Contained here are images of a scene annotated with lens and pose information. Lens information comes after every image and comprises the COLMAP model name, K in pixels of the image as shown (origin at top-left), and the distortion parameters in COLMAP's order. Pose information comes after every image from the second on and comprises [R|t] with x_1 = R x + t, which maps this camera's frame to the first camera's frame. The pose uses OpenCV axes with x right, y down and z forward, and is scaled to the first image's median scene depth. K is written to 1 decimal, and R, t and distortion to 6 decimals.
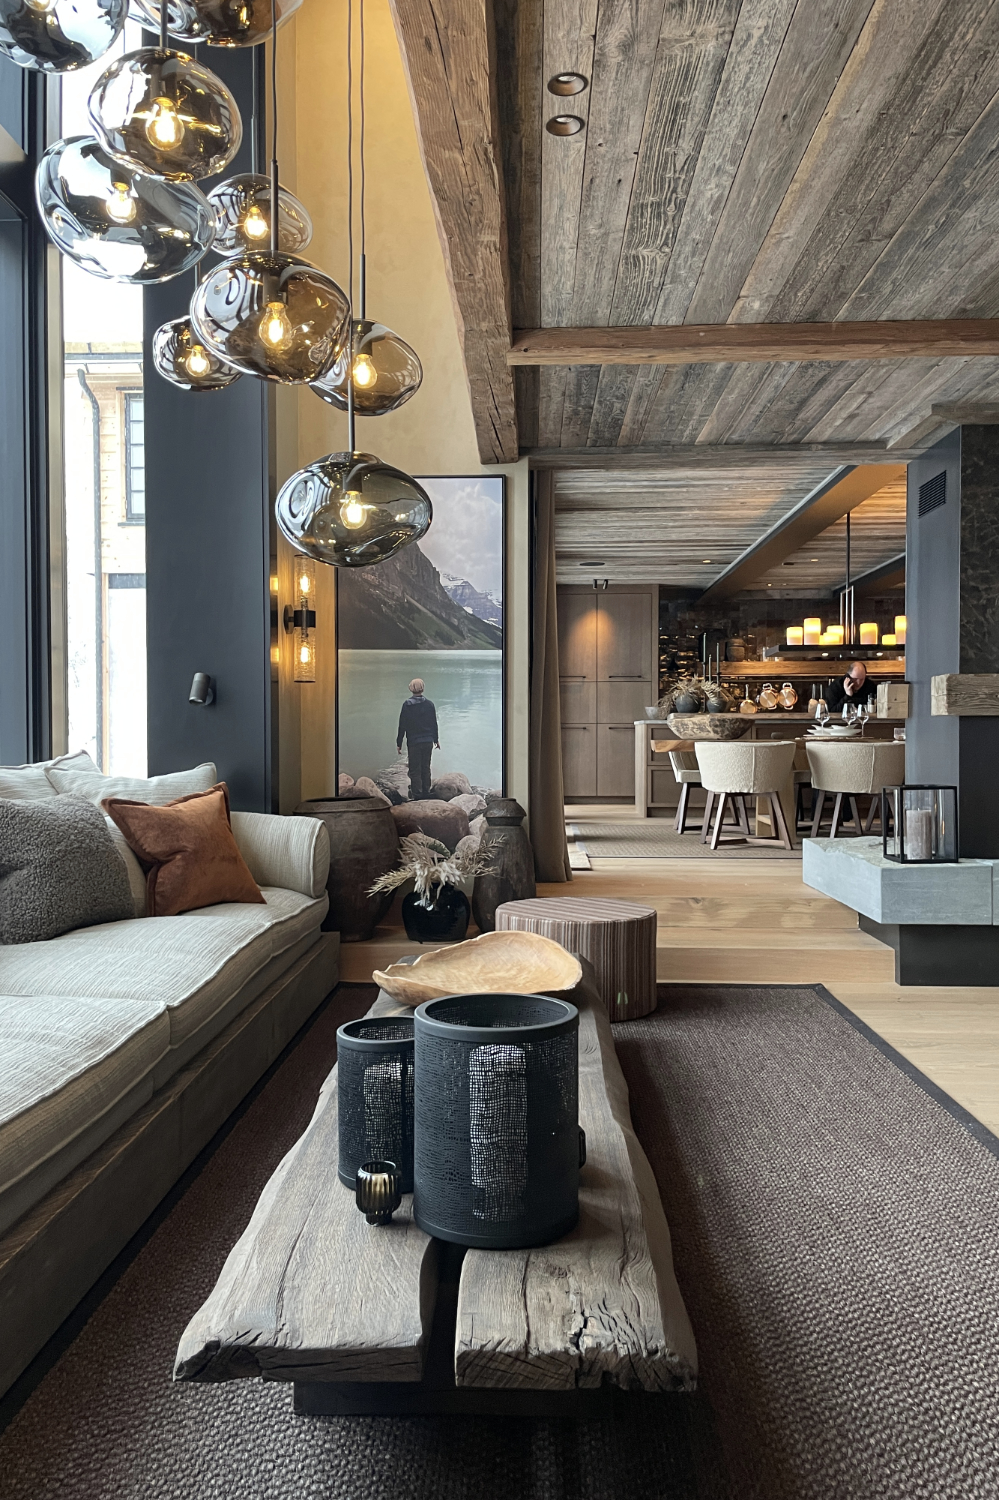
lens RADIAL K [[1142.3, 0, 471.8], [0, 1142.3, 748.3], [0, 0, 1]] dist [0.050466, -0.044790]
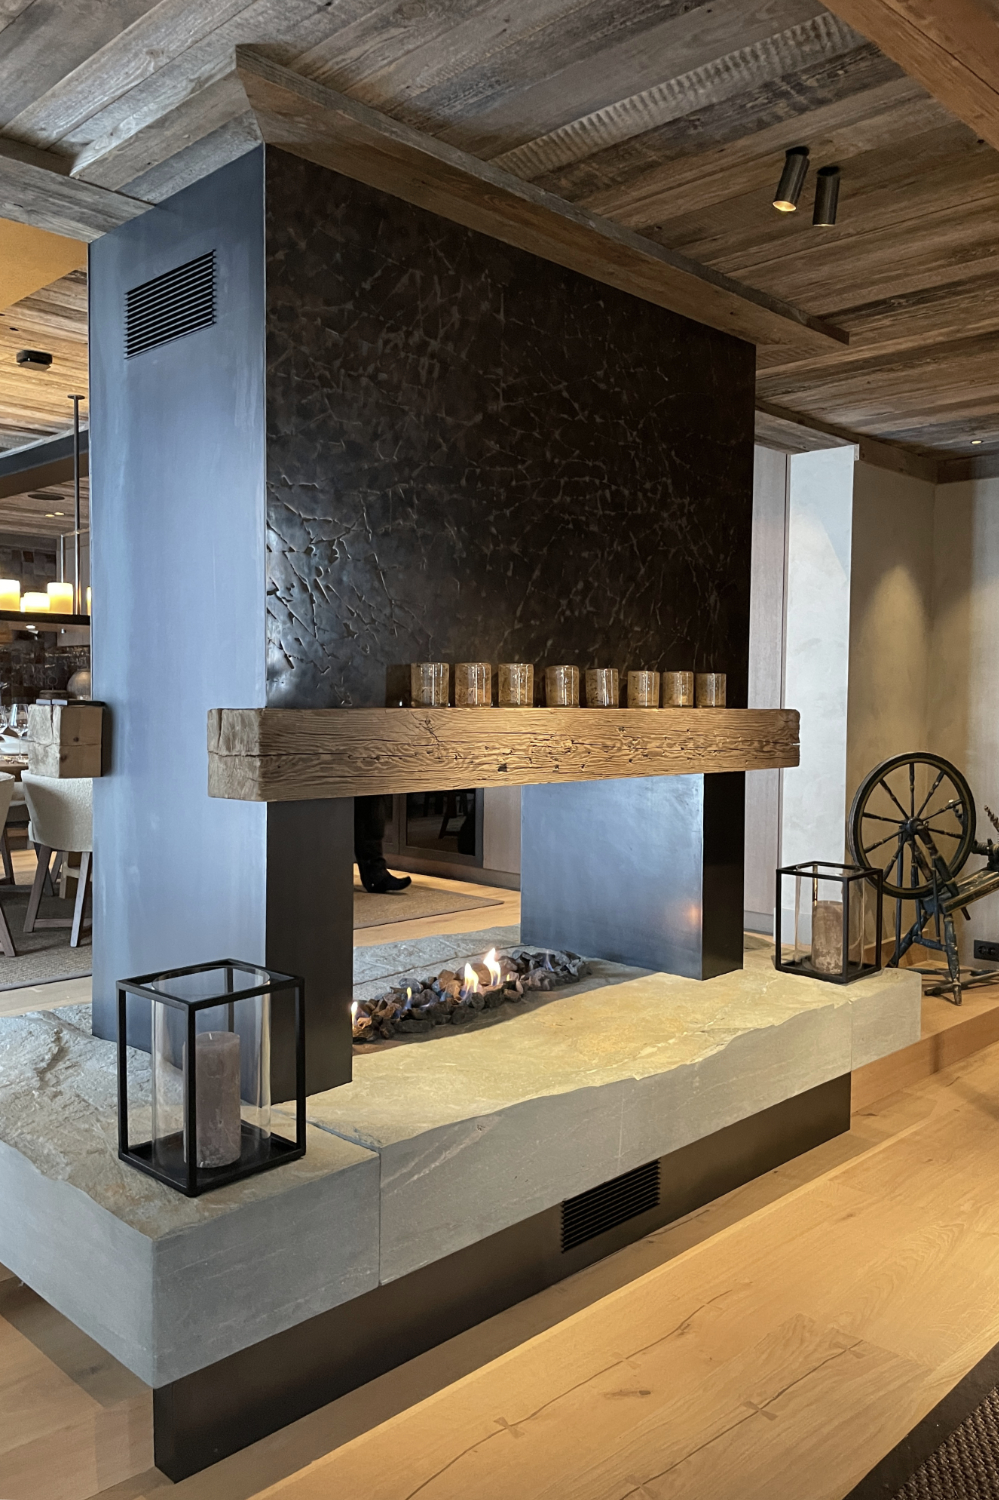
lens RADIAL K [[1142.3, 0, 471.8], [0, 1142.3, 748.3], [0, 0, 1]] dist [0.050466, -0.044790]
pose [[0.665582, -0.020338, 0.746048, 0.057006], [-0.007114, 0.999410, 0.033591, -0.025505], [-0.746291, -0.027665, 0.665045, 0.258609]]
